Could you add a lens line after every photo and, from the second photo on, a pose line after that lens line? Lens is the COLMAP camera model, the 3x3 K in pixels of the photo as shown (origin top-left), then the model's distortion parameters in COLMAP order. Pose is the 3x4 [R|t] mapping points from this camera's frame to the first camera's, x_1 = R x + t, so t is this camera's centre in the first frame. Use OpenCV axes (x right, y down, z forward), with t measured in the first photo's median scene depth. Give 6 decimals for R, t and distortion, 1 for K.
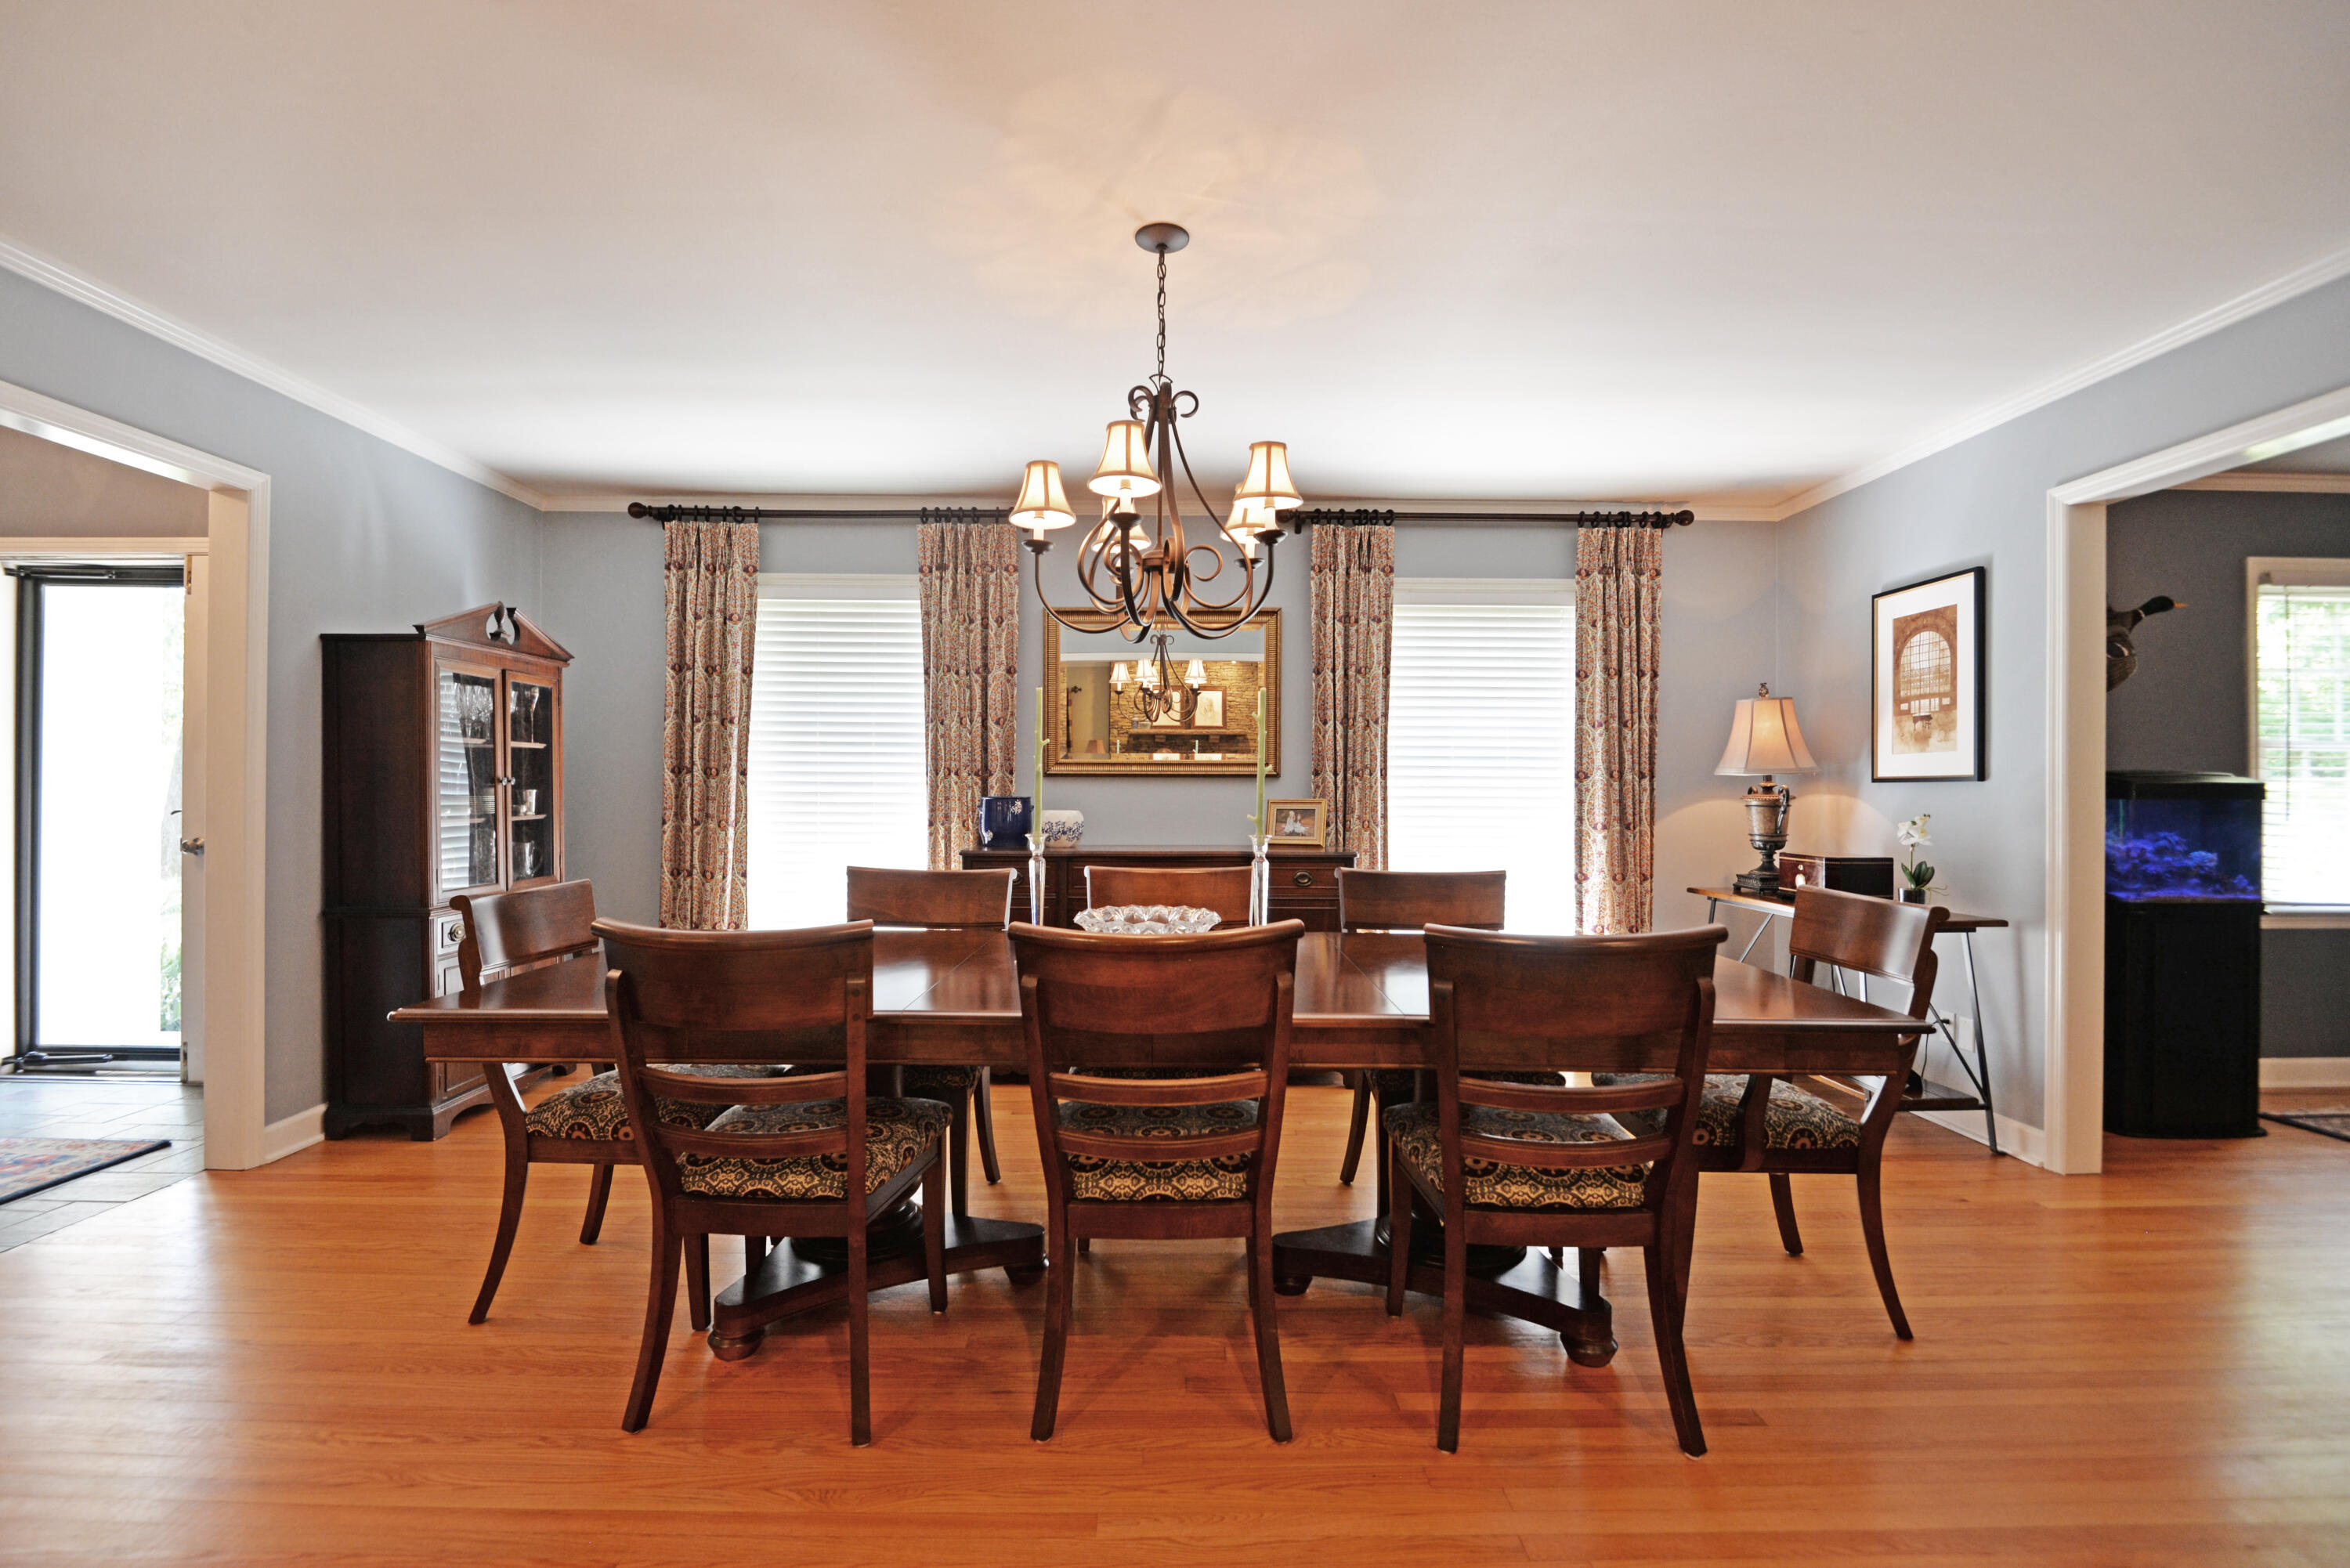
lens RADIAL K [[1080.5, 0, 1159.0], [0, 1080.5, 788.8], [0, 0, 1]] dist [-0.006587, -0.009213]
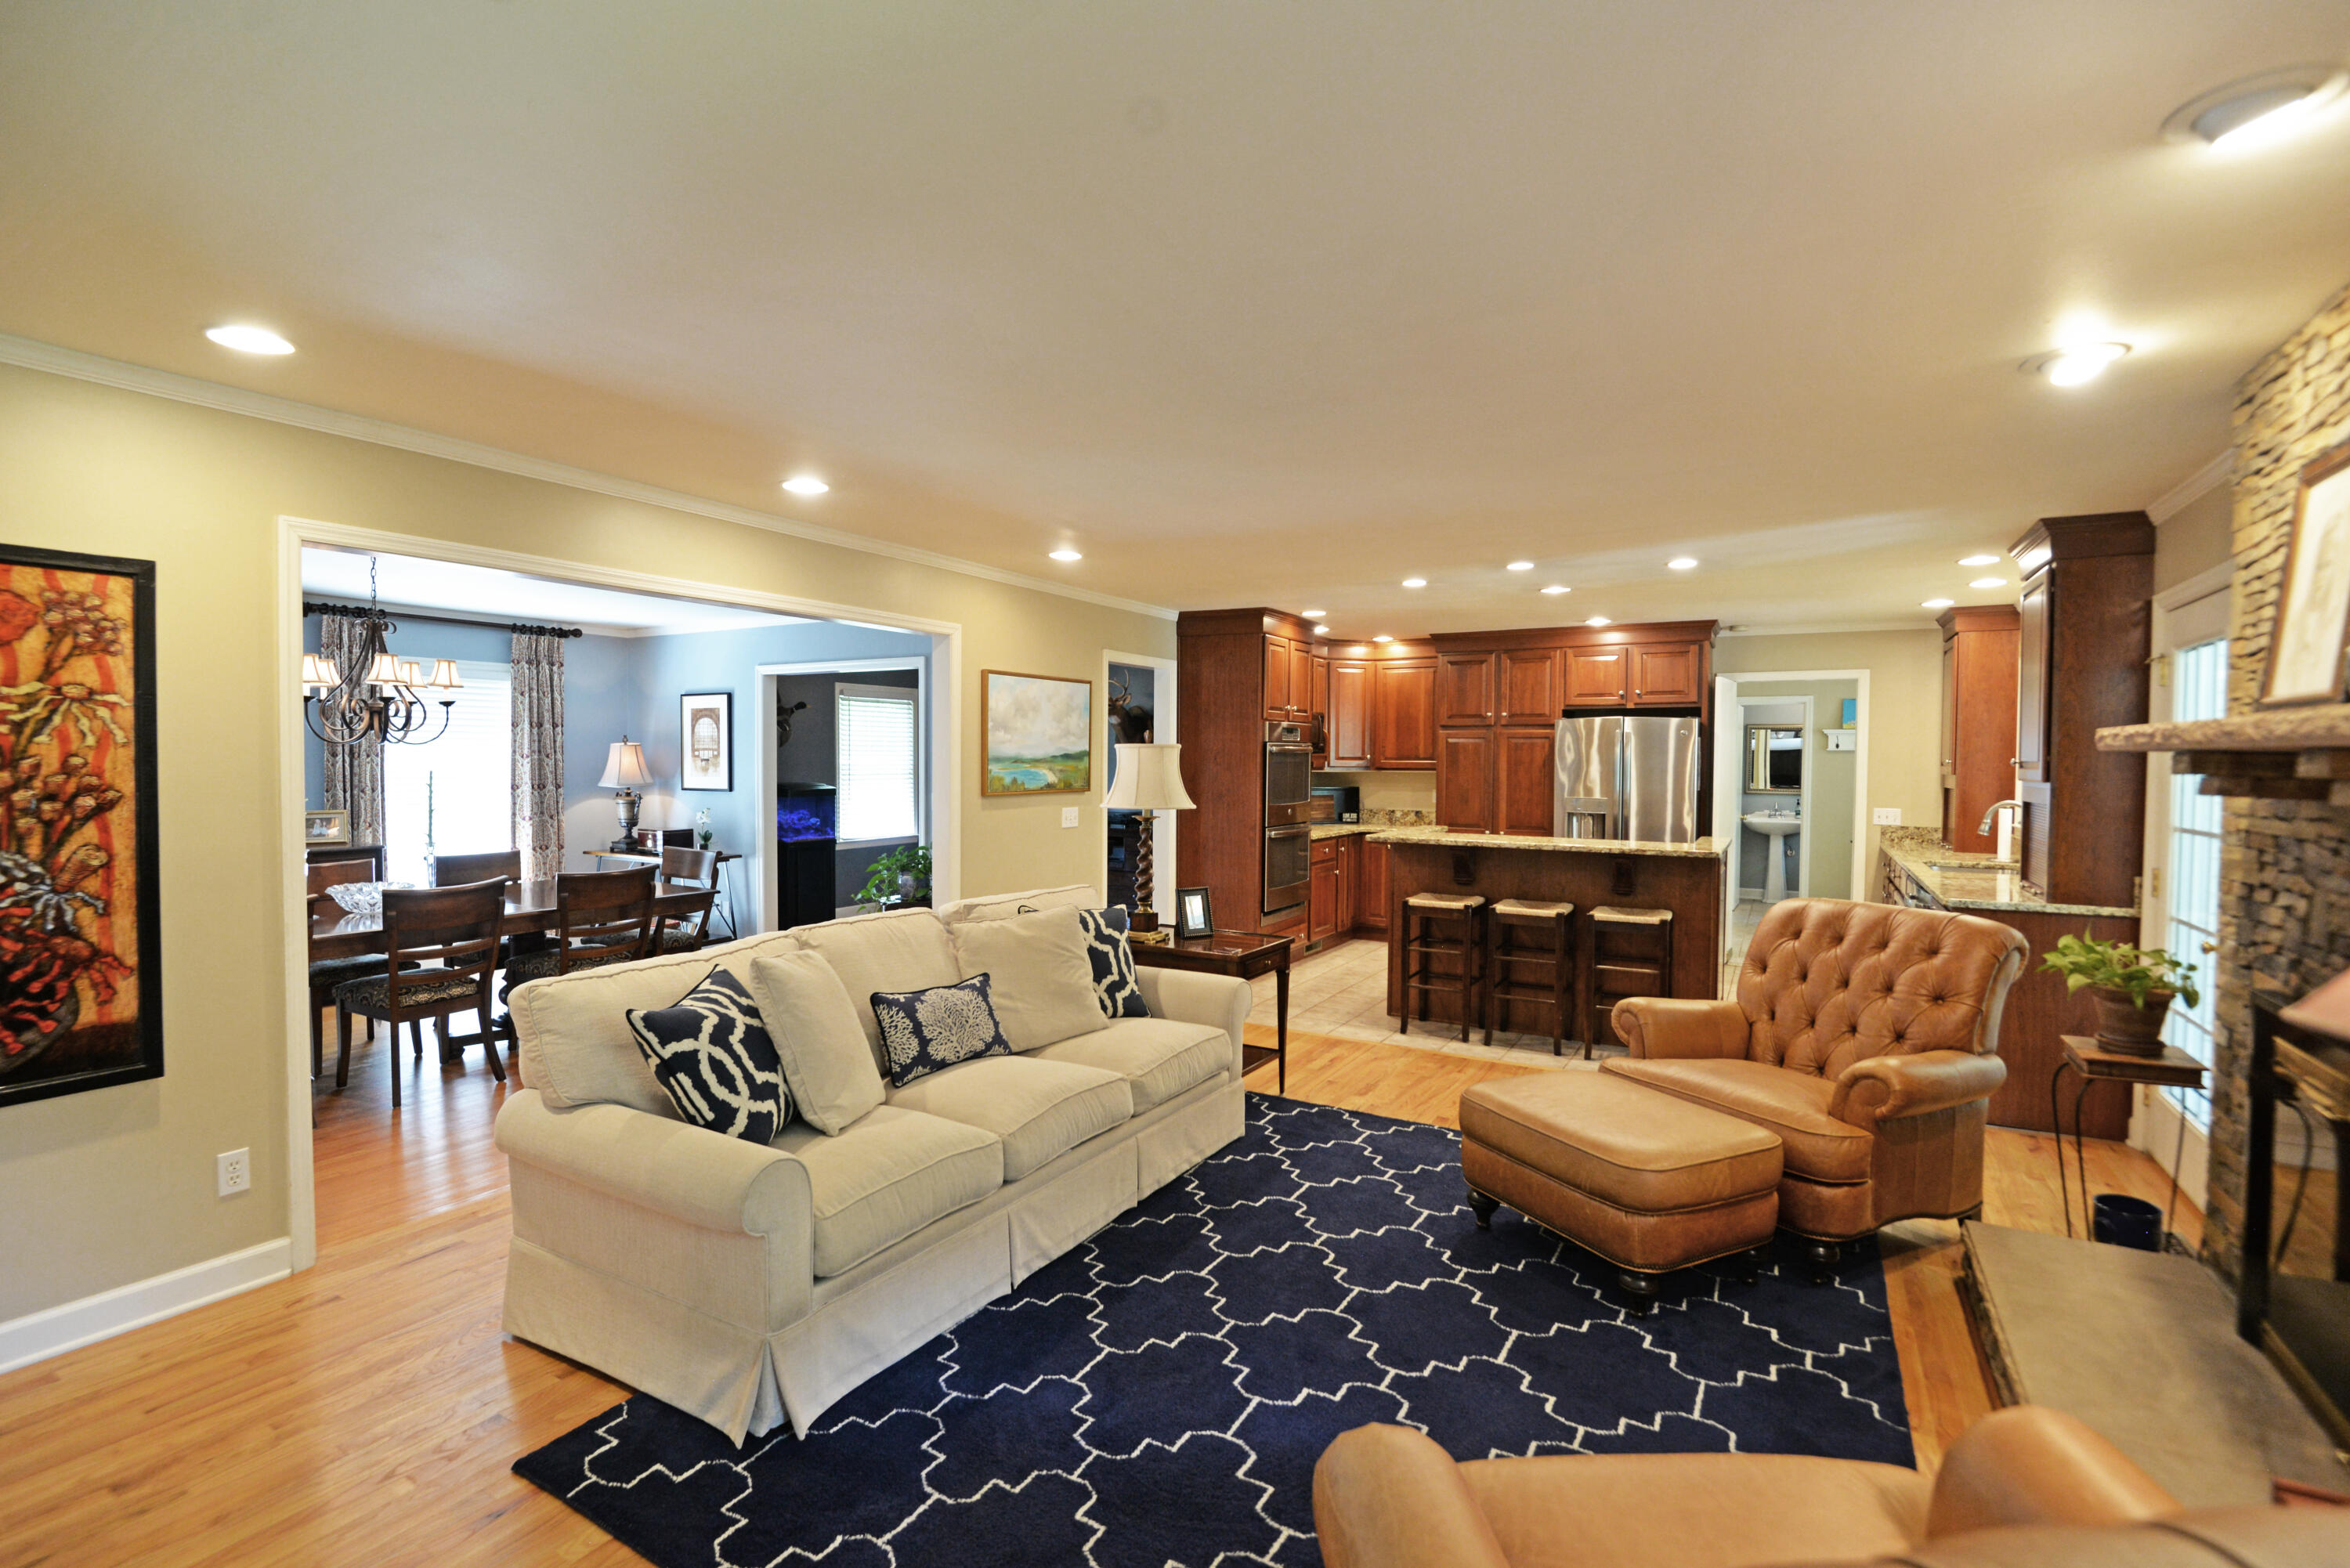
lens RADIAL K [[1080.5, 0, 1159.0], [0, 1080.5, 788.8], [0, 0, 1]] dist [-0.006587, -0.009213]
pose [[0.507143, -0.029071, 0.861372, -0.561197], [-0.002198, 0.999384, 0.035023, -0.075941], [-0.861859, -0.019655, 0.506767, -0.709871]]
